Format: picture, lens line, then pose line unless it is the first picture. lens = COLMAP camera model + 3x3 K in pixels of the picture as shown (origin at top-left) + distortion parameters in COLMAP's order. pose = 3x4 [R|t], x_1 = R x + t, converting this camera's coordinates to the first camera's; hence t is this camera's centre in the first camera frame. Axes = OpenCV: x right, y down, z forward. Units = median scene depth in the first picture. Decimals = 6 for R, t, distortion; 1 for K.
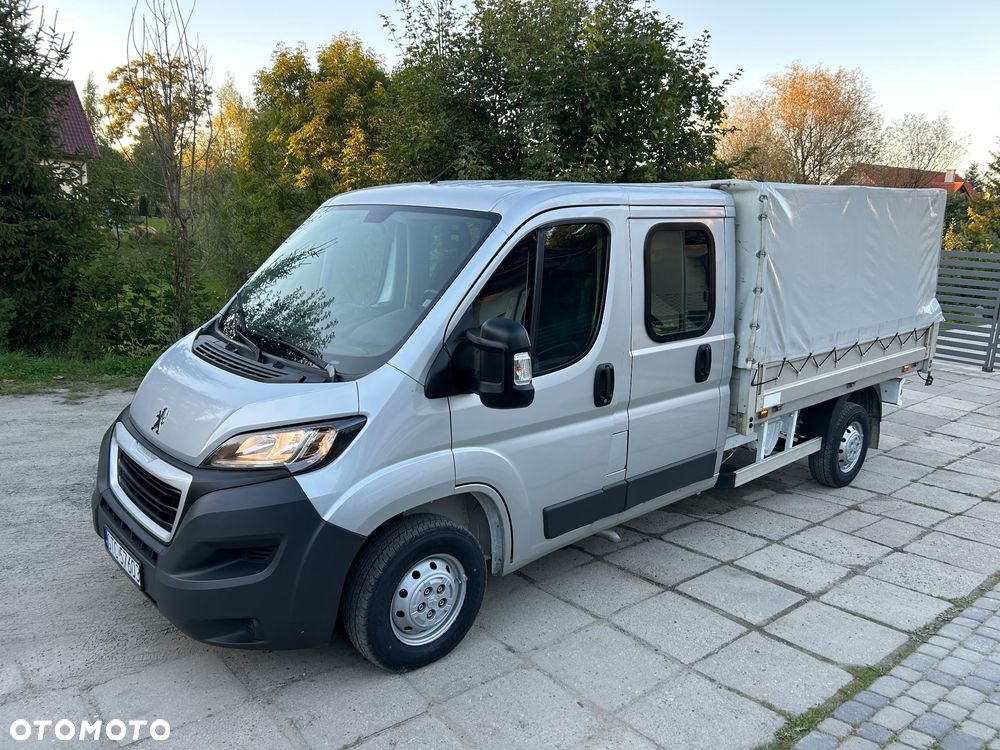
lens RADIAL K [[756.1, 0, 503.7], [0, 756.1, 373.6], [0, 0, 1]] dist [0.047758, -0.049481]
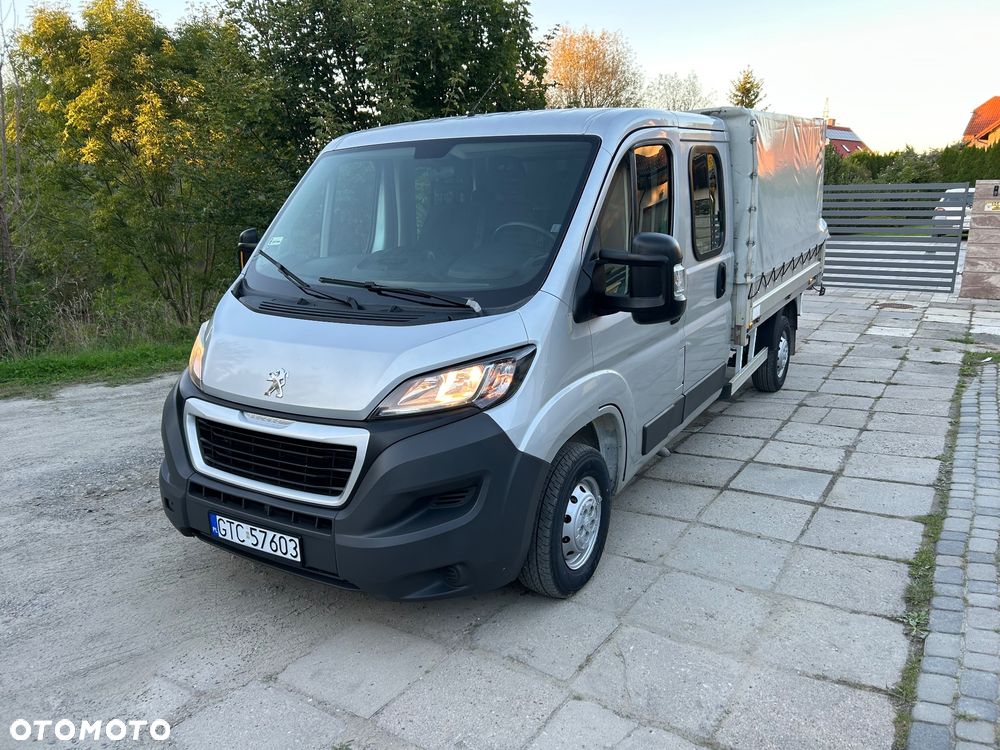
lens RADIAL K [[756.1, 0, 496.7], [0, 756.1, 381.8], [0, 0, 1]] dist [0.047758, -0.049481]
pose [[0.954624, -0.126551, 0.269589, -0.379126], [0.114156, 0.991574, 0.061236, 0.029512], [-0.275067, -0.027682, 0.961027, 0.053577]]
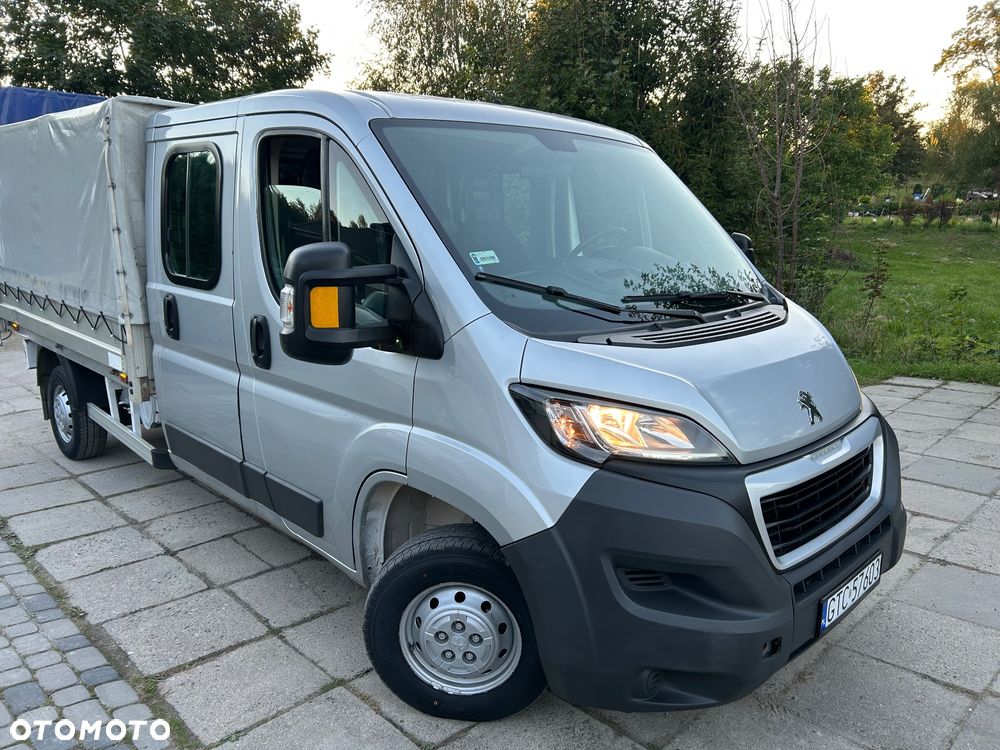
lens RADIAL K [[756.1, 0, 499.0], [0, 756.1, 381.9], [0, 0, 1]] dist [0.047758, -0.049481]
pose [[0.068208, 0.187602, -0.979874, 1.564568], [-0.182873, 0.967872, 0.172575, -0.182320], [0.980768, 0.167422, 0.100324, 1.476723]]
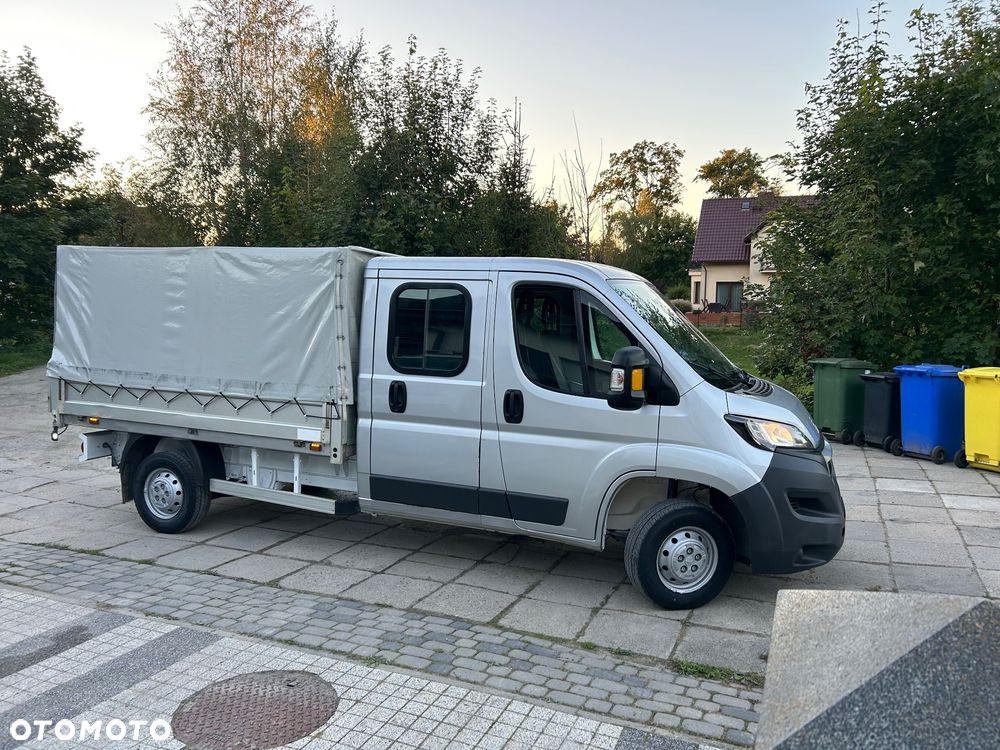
lens RADIAL K [[756.1, 0, 504.7], [0, 756.1, 368.9], [0, 0, 1]] dist [0.047758, -0.049481]
pose [[0.453283, 0.042730, -0.890342, 1.871458], [-0.163577, 0.985875, -0.035965, -0.060016], [0.876229, 0.161942, 0.453870, 0.734652]]
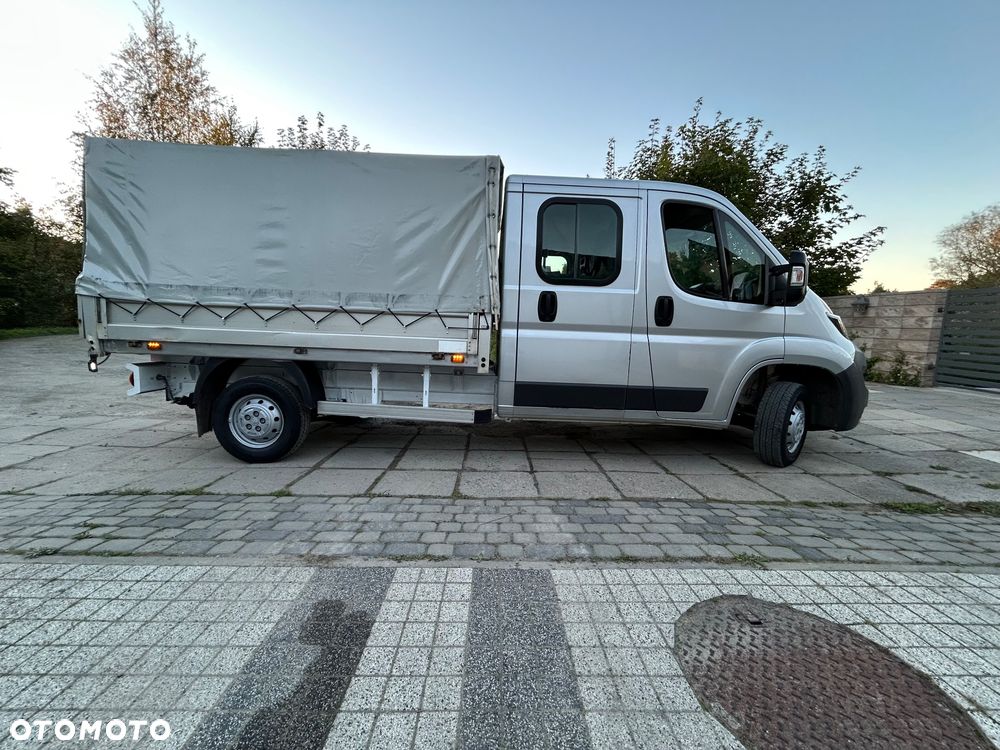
lens RADIAL K [[405.3, 0, 499.0], [0, 405.3, 374.9], [0, 0, 1]] dist [-0.000267, 0.000121]
pose [[0.768934, 0.056389, -0.636836, 1.039114], [-0.115859, 0.991900, -0.052063, 0.144348], [0.628742, 0.113816, 0.769240, 0.560188]]
